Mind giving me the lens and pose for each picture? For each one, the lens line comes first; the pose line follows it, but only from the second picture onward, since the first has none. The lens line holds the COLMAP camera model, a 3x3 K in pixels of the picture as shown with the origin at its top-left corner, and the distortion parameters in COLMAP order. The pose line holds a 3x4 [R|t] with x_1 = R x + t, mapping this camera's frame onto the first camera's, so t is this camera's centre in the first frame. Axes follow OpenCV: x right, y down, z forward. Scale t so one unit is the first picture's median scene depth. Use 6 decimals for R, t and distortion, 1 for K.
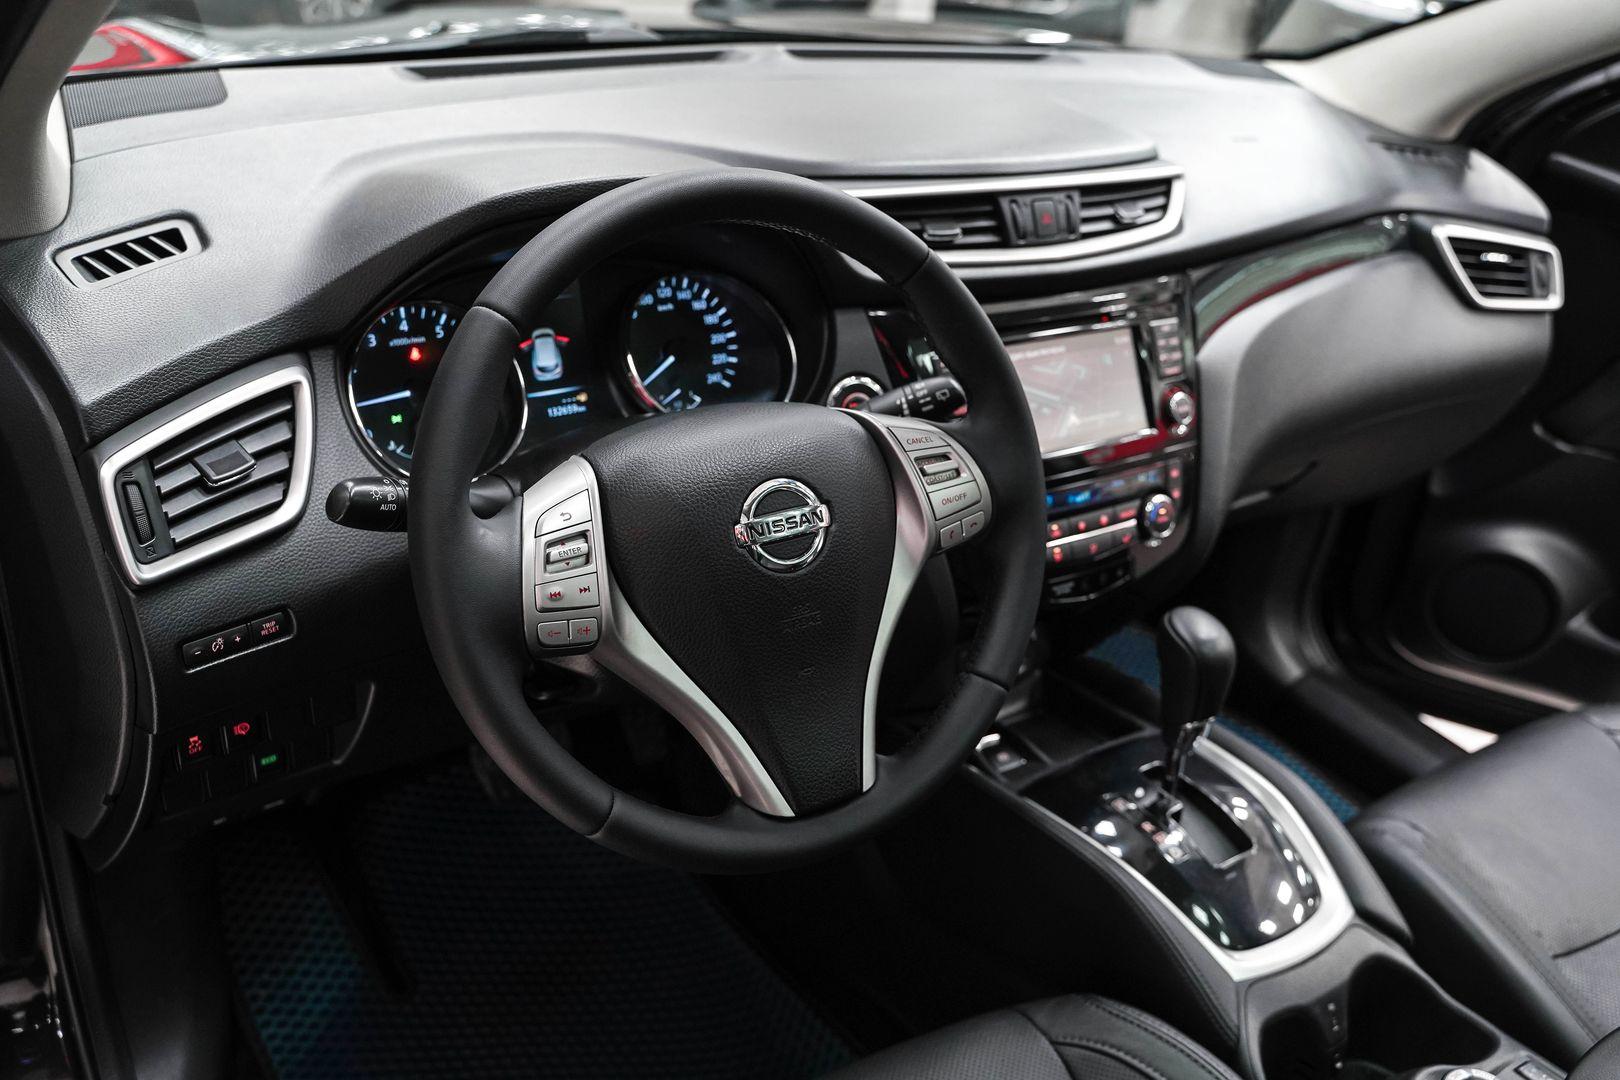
lens RADIAL K [[1360.0, 0, 810.0], [0, 1360.0, 540.0], [0, 0, 1]] dist [-0.121957, 0.096081]
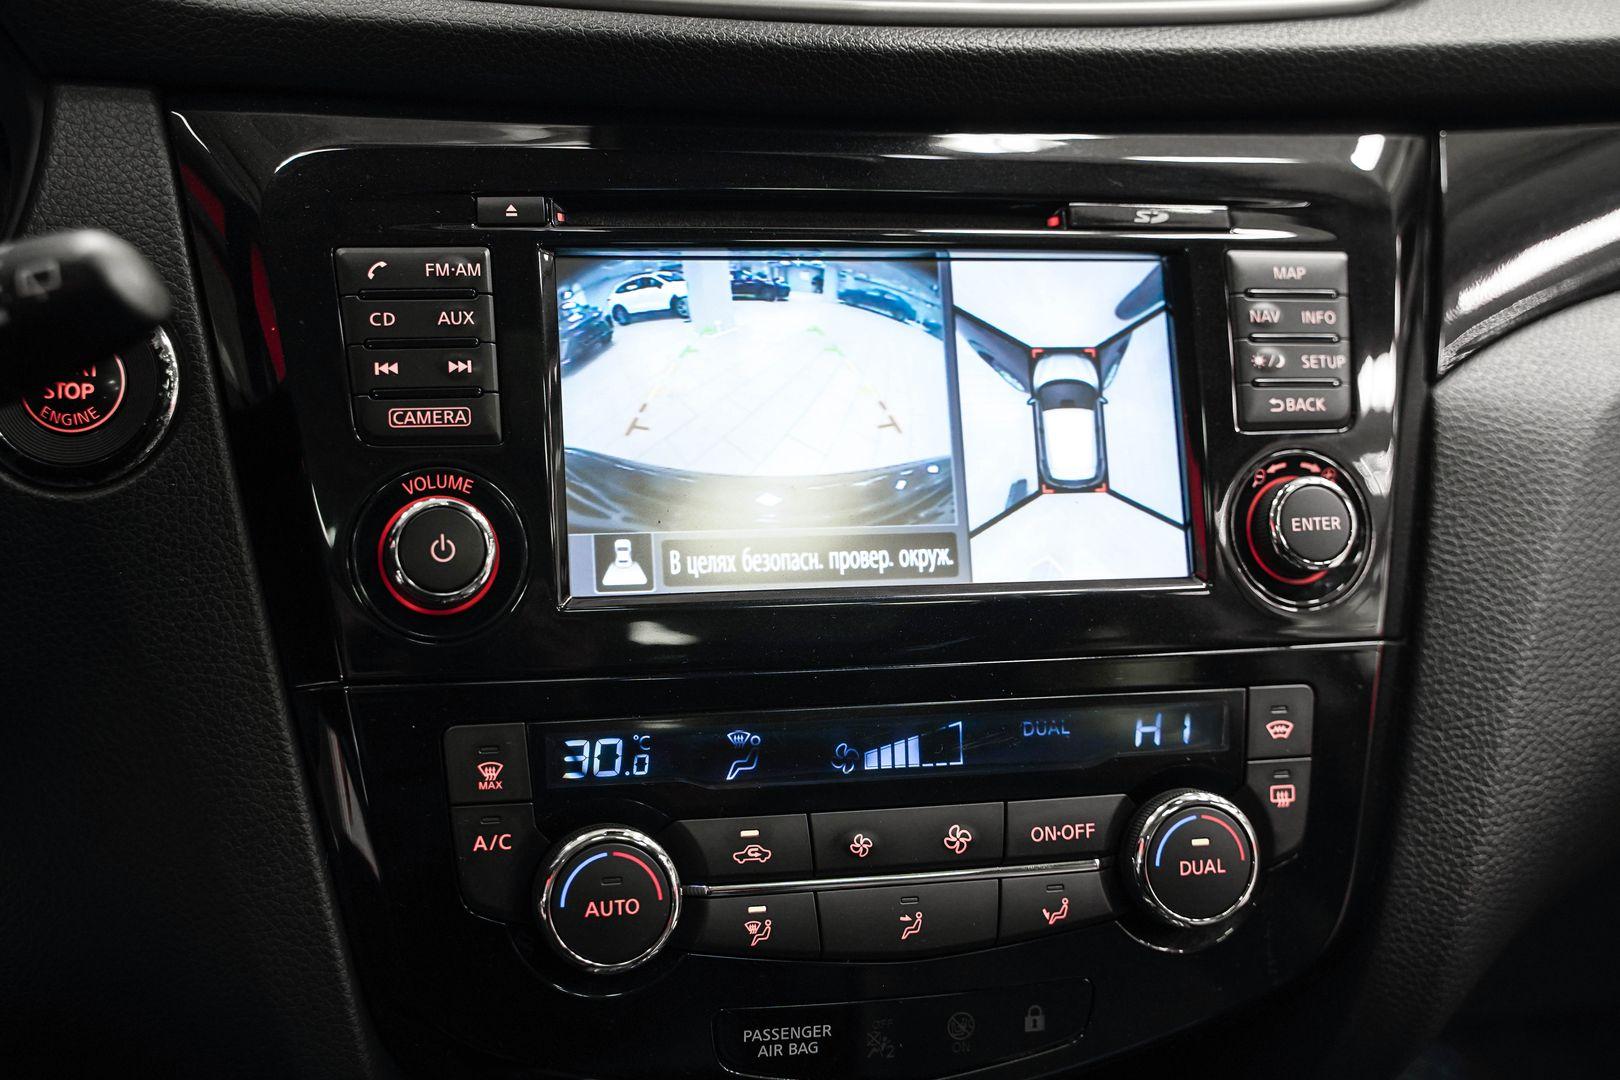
lens RADIAL K [[2001.0, 0, 810.0], [0, 2001.0, 540.0], [0, 0, 1]] dist [0.026155, 0.065885]
pose [[0.937410, 0.079835, -0.338953, 0.341043], [-0.137825, 0.978941, -0.150596, -0.007964], [0.319792, 0.187887, 0.928672, 0.556916]]
